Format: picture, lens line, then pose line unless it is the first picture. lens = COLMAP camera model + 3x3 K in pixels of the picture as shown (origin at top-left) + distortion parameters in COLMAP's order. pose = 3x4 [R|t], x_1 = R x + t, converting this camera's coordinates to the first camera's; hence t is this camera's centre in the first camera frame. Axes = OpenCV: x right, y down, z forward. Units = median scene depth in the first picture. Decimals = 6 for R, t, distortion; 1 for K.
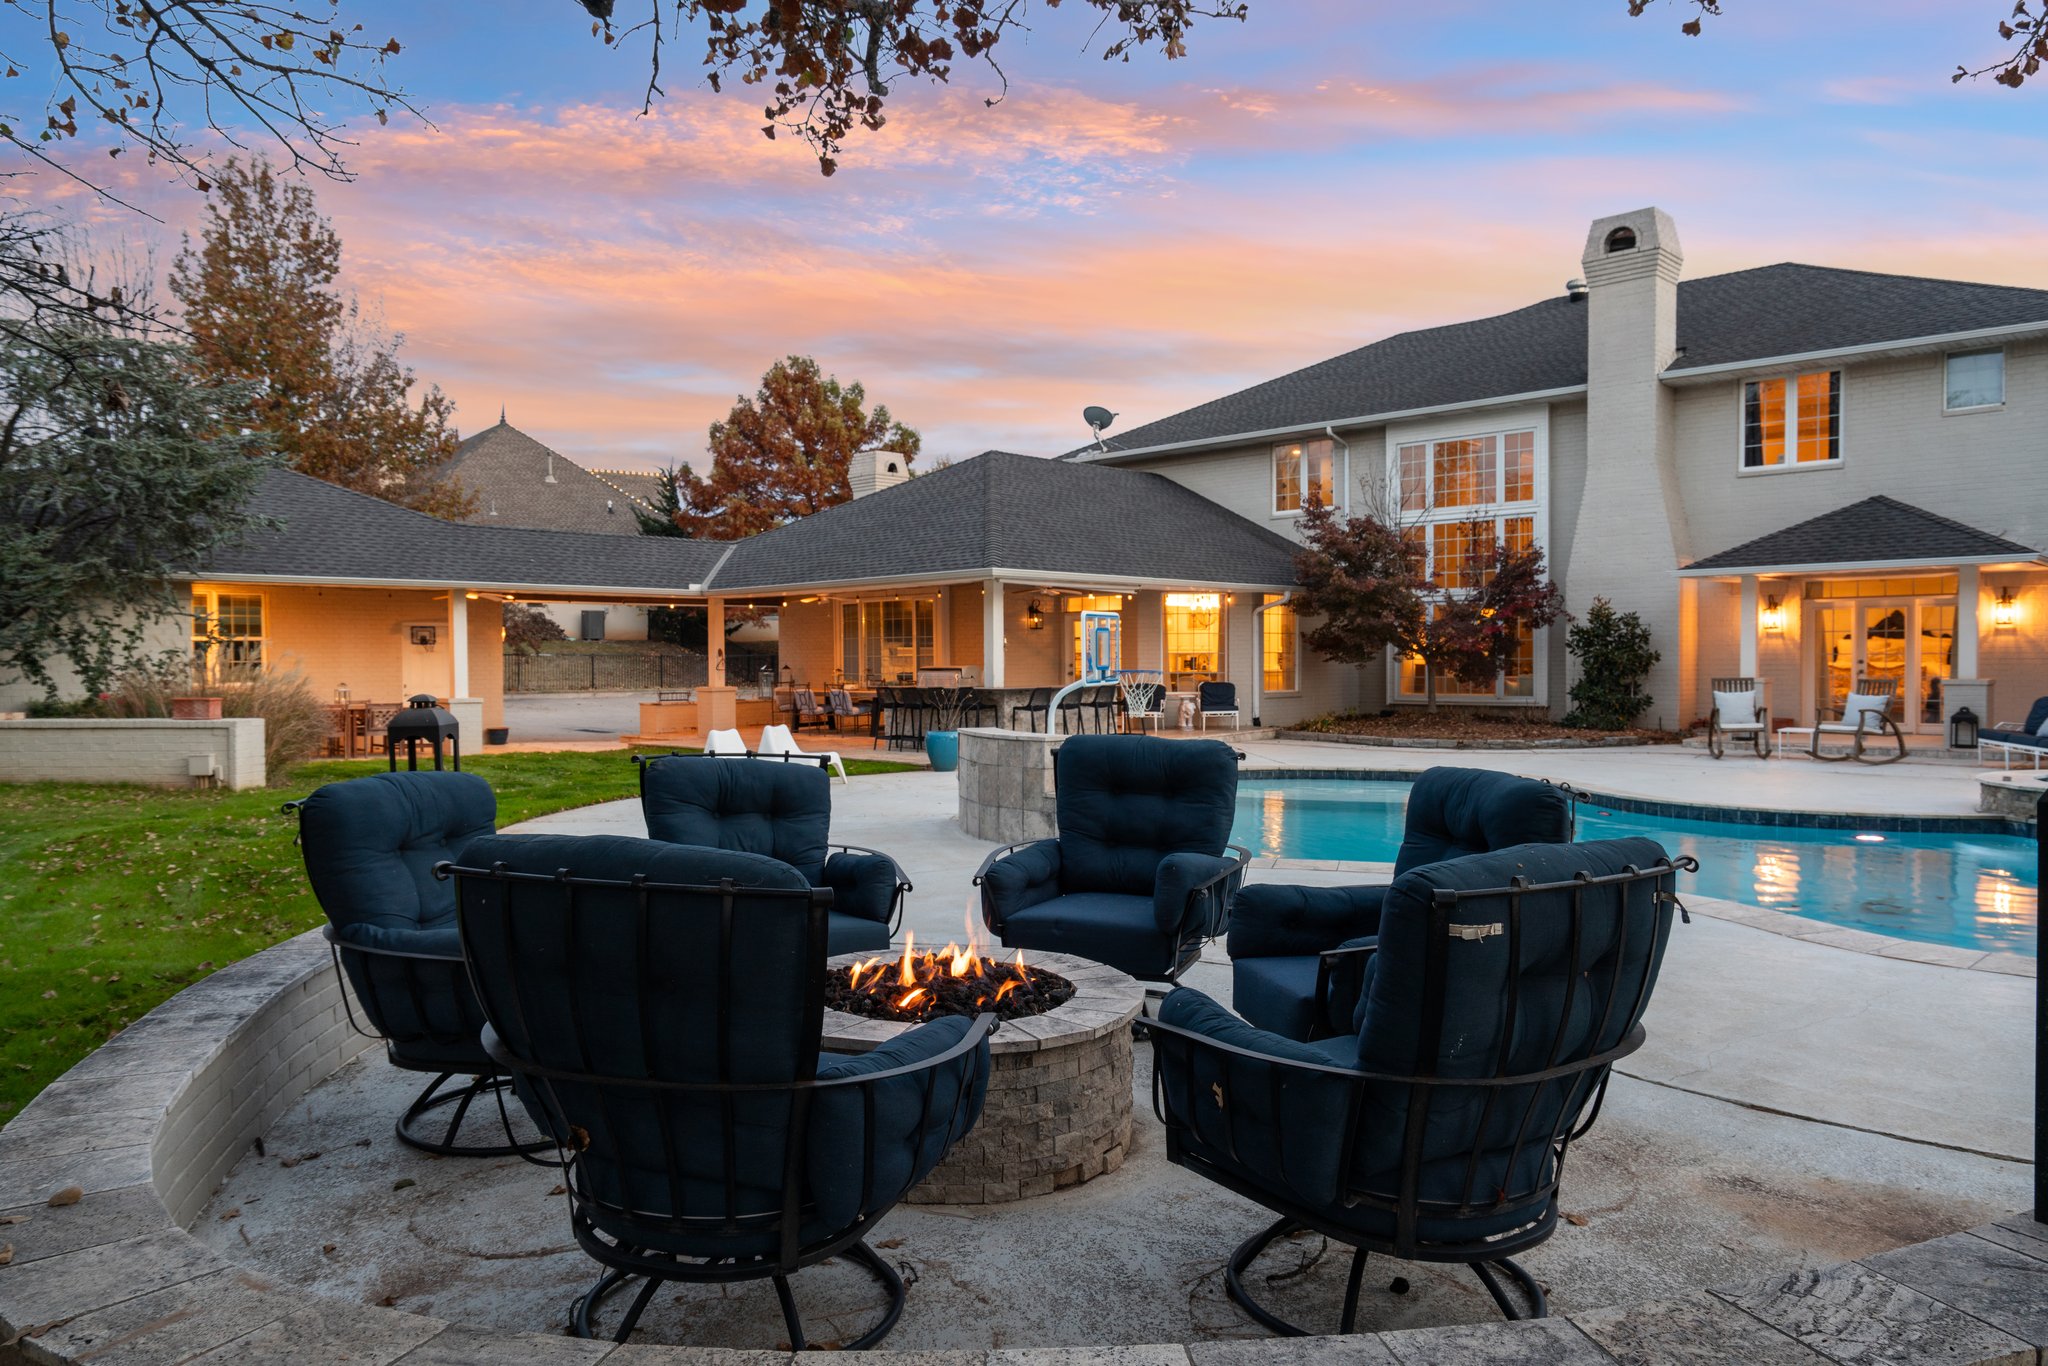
lens RADIAL K [[1378.8, 0, 1001.4], [0, 1378.8, 694.5], [0, 0, 1]] dist [0.003711, 0.001344]
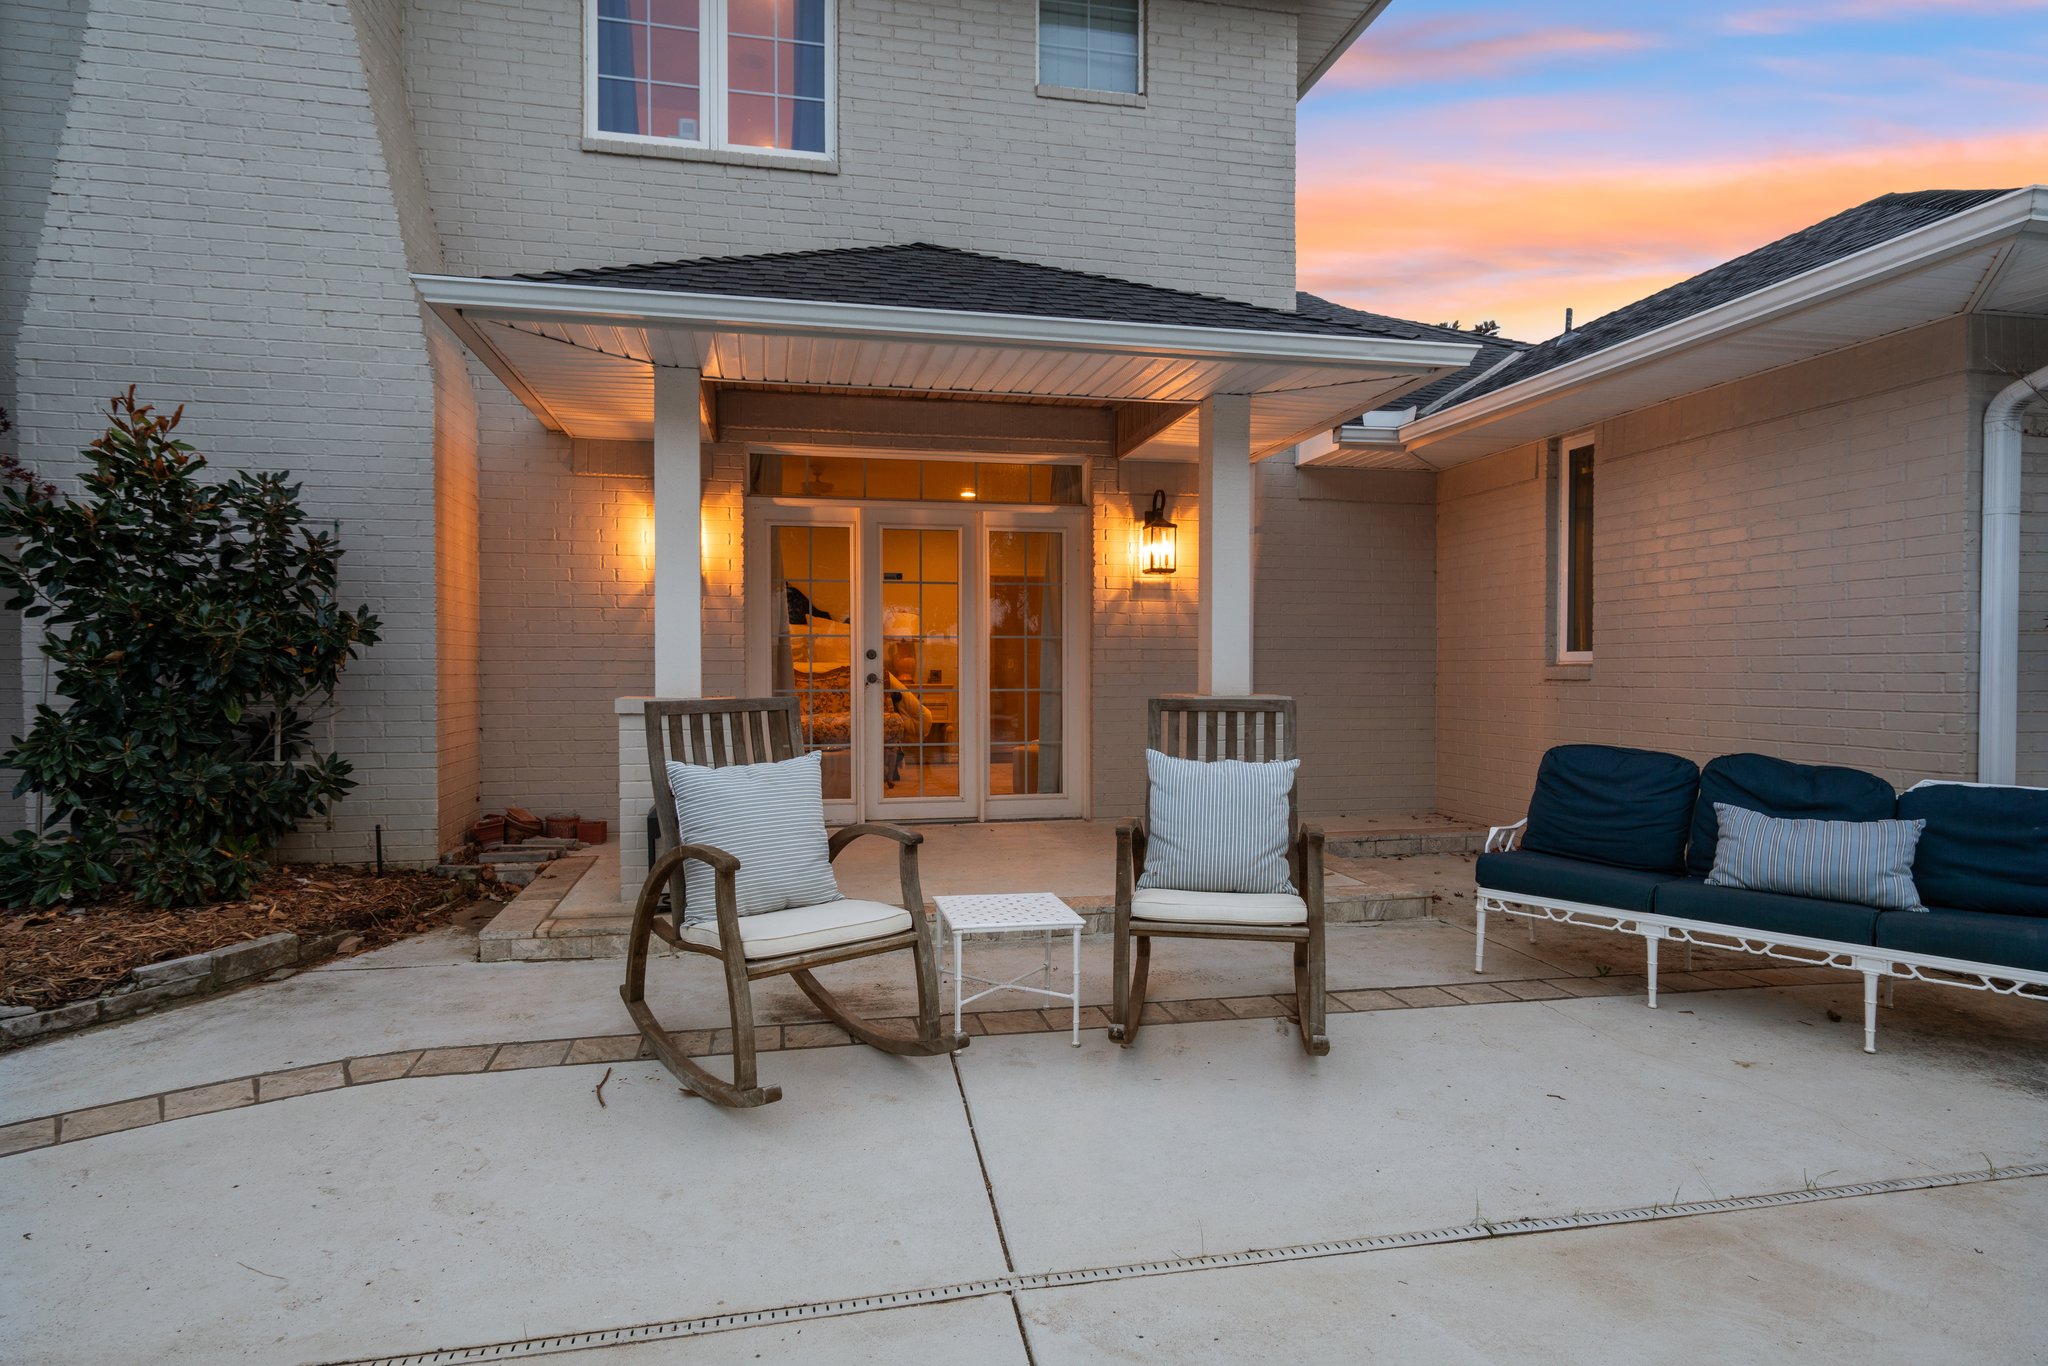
lens RADIAL K [[1166.0, 0, 1024.0], [0, 1166.0, 683.0], [0, 0, 1]] dist [0.018044, -0.000665]
pose [[0.557607, -0.000364, 0.830105, 0.326976], [0.017969, 0.999771, -0.011631, -0.009591], [-0.829911, 0.021402, 0.557486, 0.704357]]
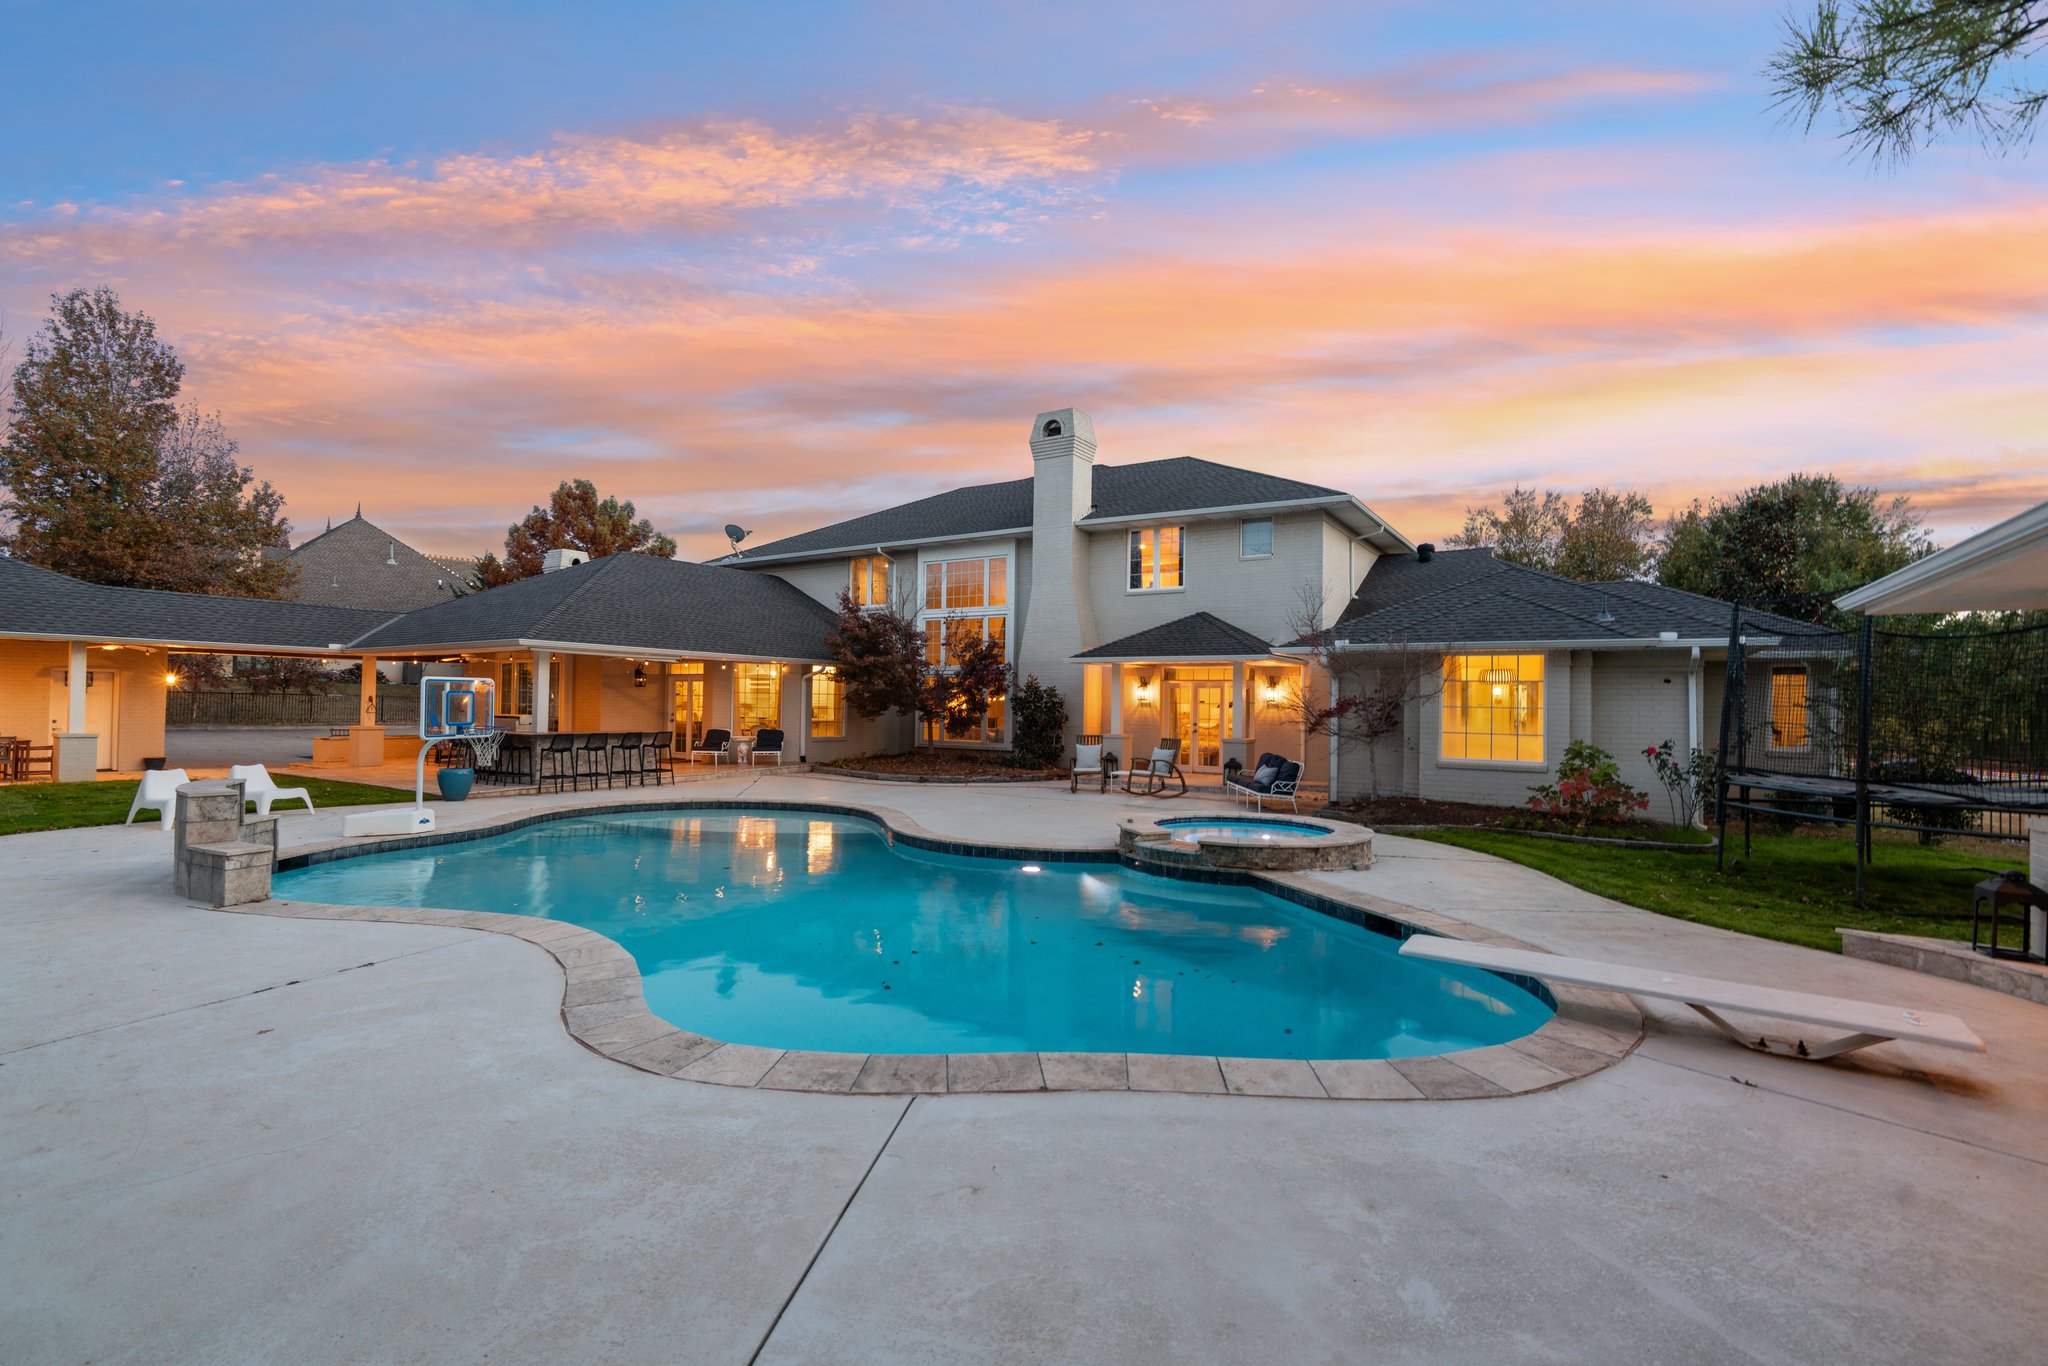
lens RADIAL K [[922.3, 0, 1024.0], [0, 922.3, 683.0], [0, 0, 1]] dist [-0.011766, 0.000473]
pose [[0.979682, 0.026505, 0.198798, 0.228297], [-0.016554, 0.998533, -0.051551, -0.012615], [-0.199873, 0.047213, 0.978684, 0.070335]]
